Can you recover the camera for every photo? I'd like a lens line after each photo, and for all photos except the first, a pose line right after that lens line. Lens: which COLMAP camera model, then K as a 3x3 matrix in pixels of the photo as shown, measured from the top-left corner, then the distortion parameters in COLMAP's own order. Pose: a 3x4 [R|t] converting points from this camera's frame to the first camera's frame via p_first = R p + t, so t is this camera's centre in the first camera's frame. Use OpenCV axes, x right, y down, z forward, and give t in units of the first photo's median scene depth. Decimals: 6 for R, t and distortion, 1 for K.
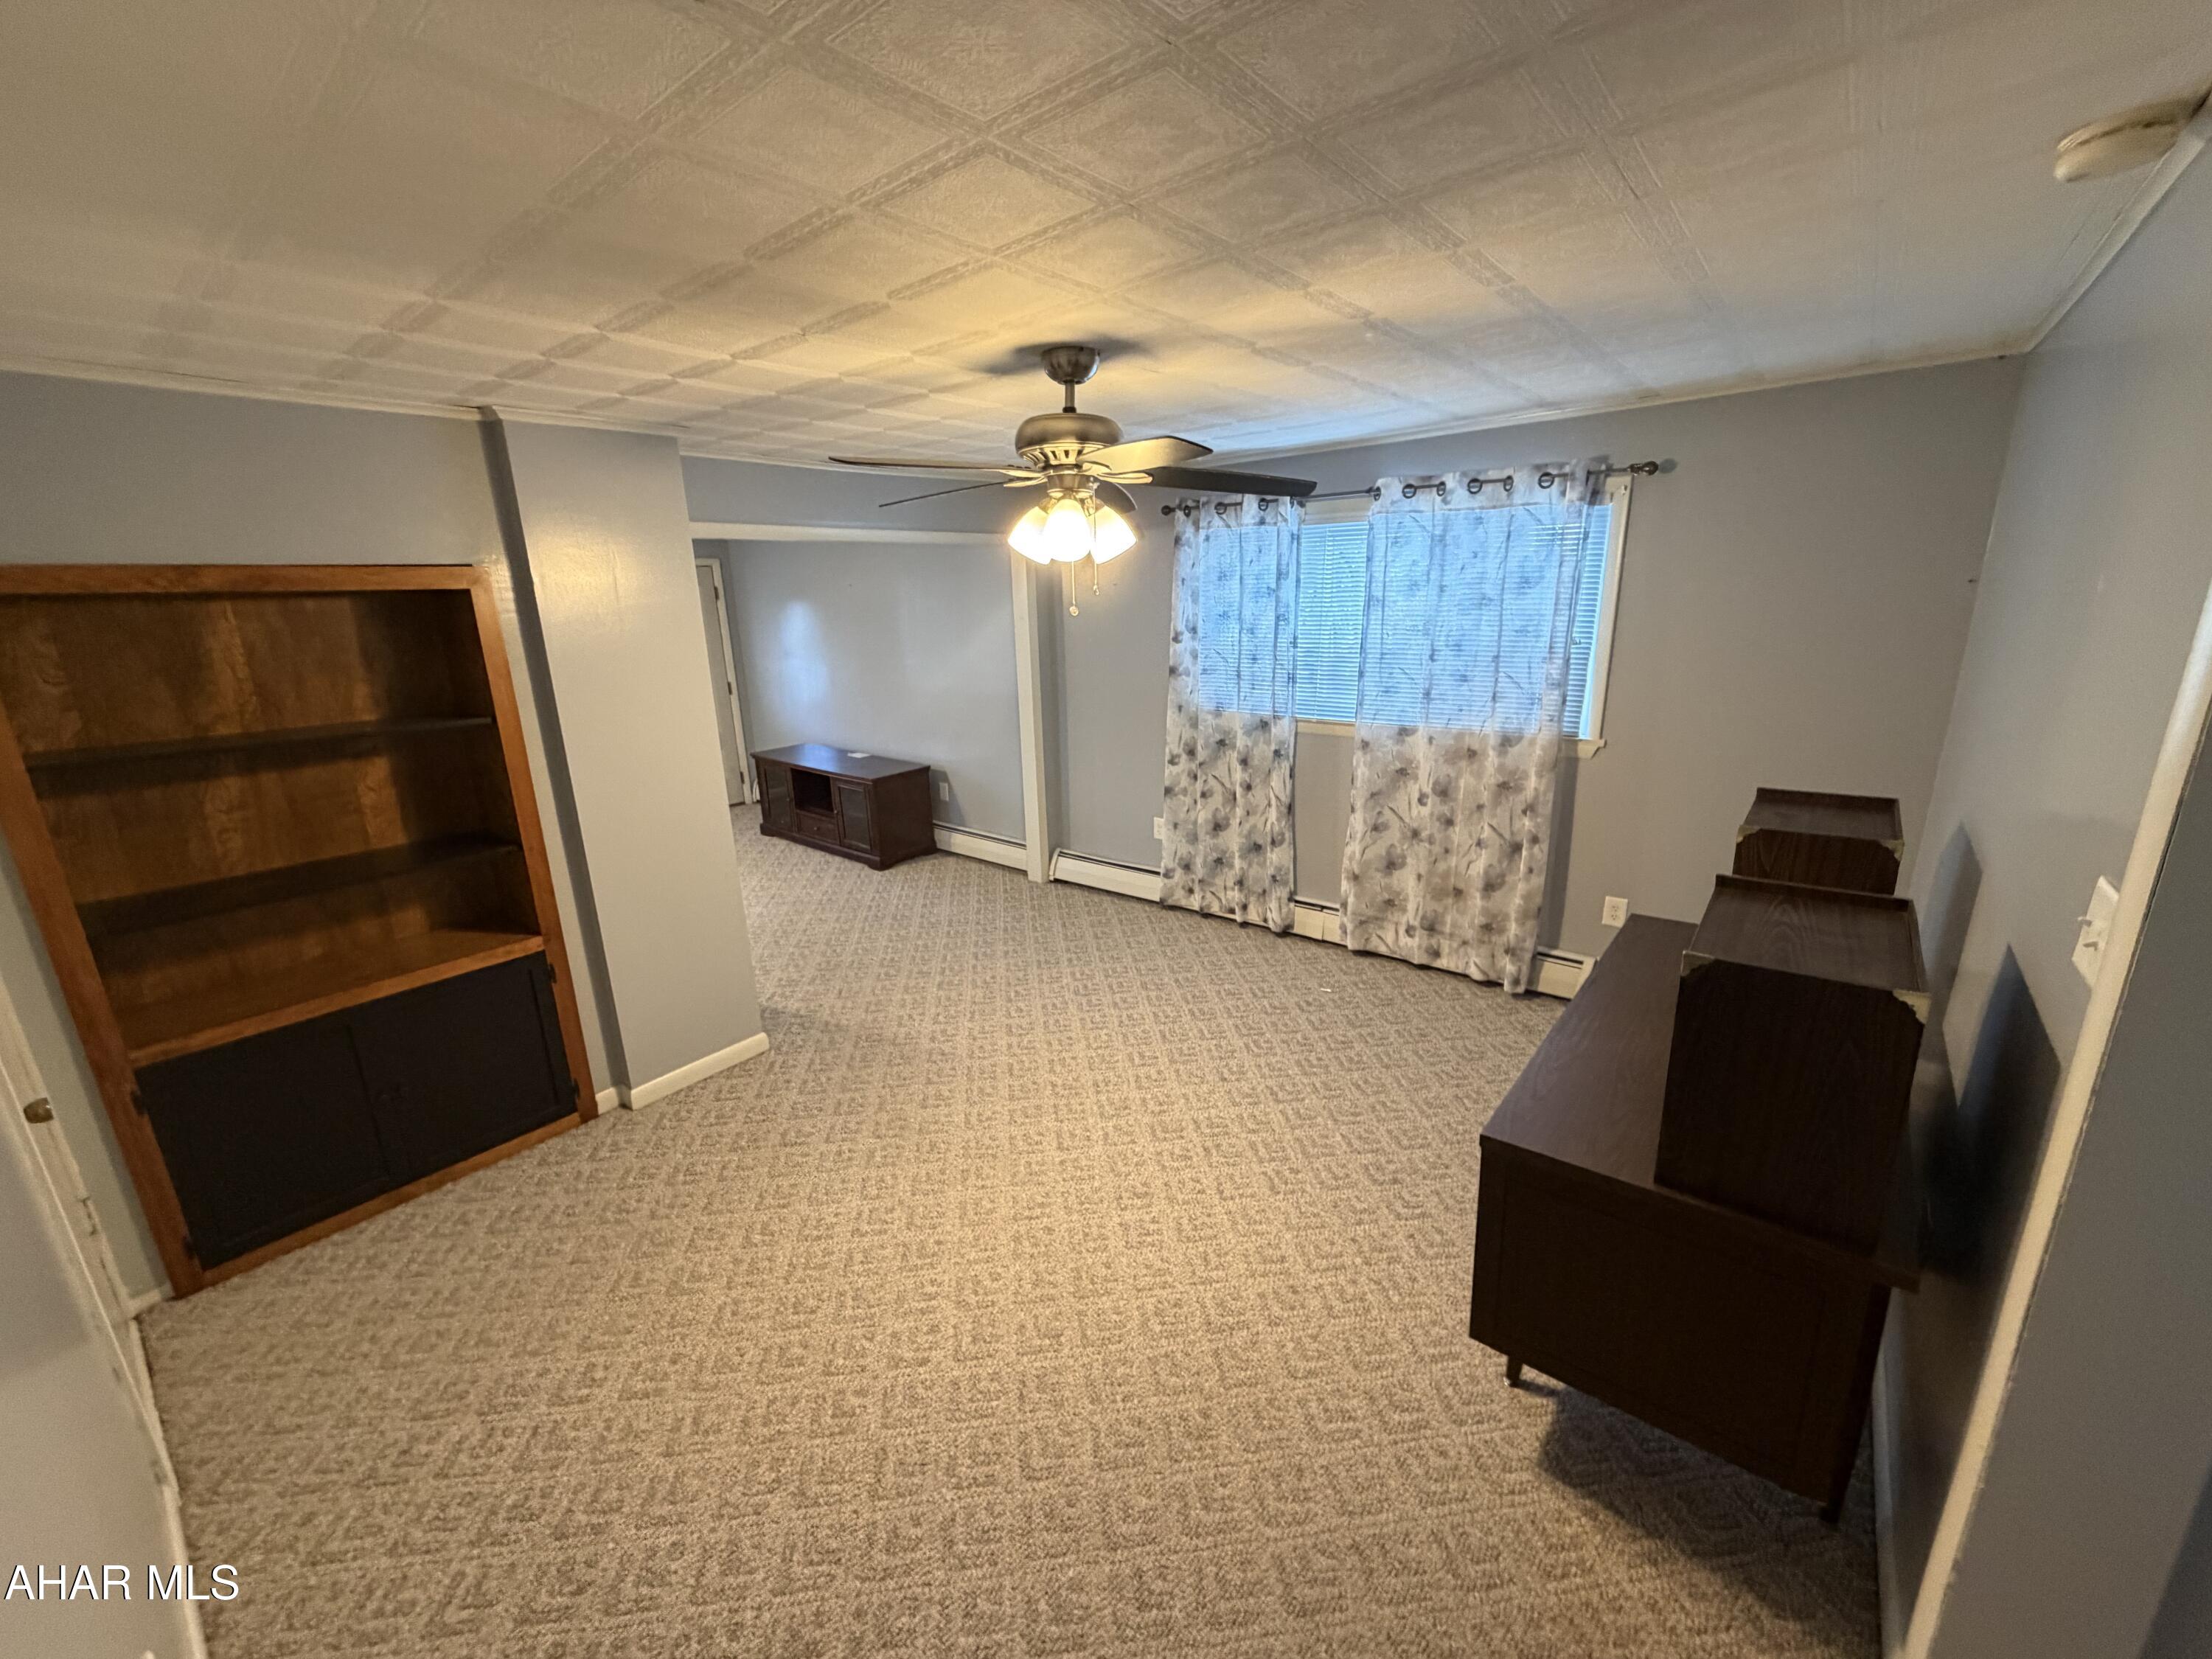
lens RADIAL K [[881.0, 0, 1098.8], [0, 881.0, 830.3], [0, 0, 1]] dist [0.015255, -0.000120]
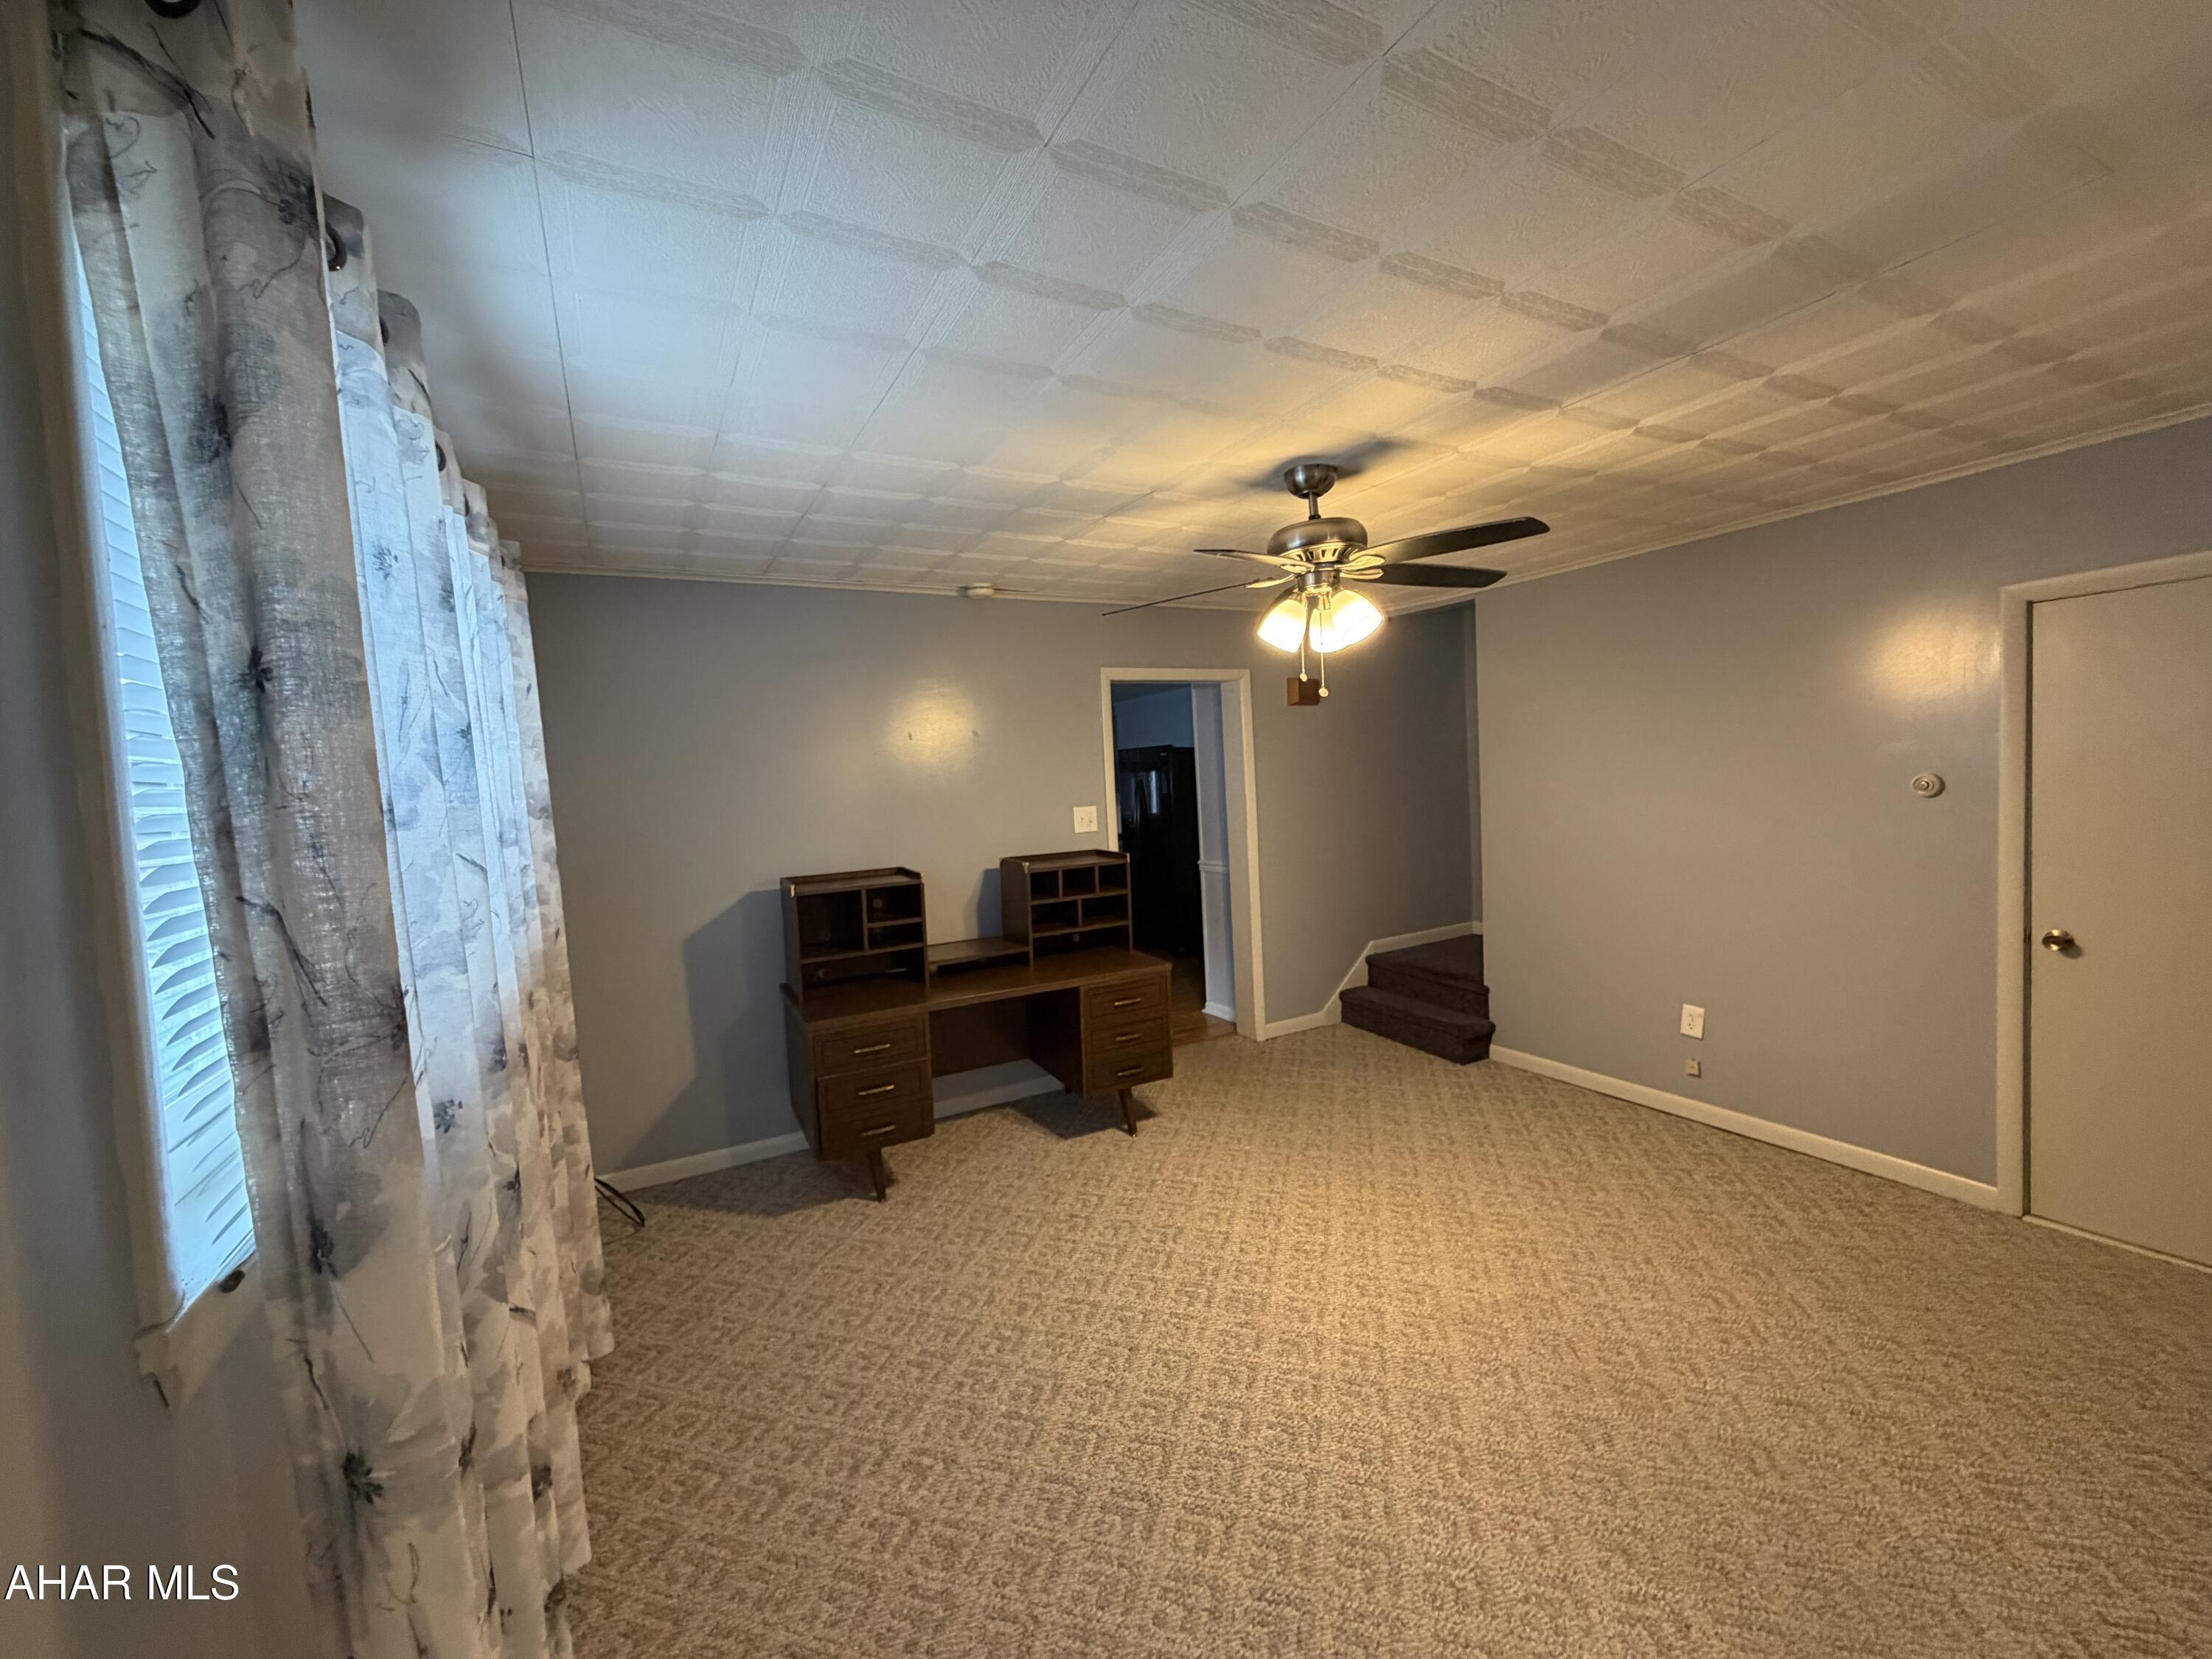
lens RADIAL K [[881.0, 0, 1098.8], [0, 881.0, 830.3], [0, 0, 1]] dist [0.015255, -0.000120]
pose [[-0.920574, 0.051163, 0.387202, -0.155578], [0.174983, 0.940346, 0.291770, -0.385894], [-0.349176, 0.336350, -0.874611, 1.779719]]
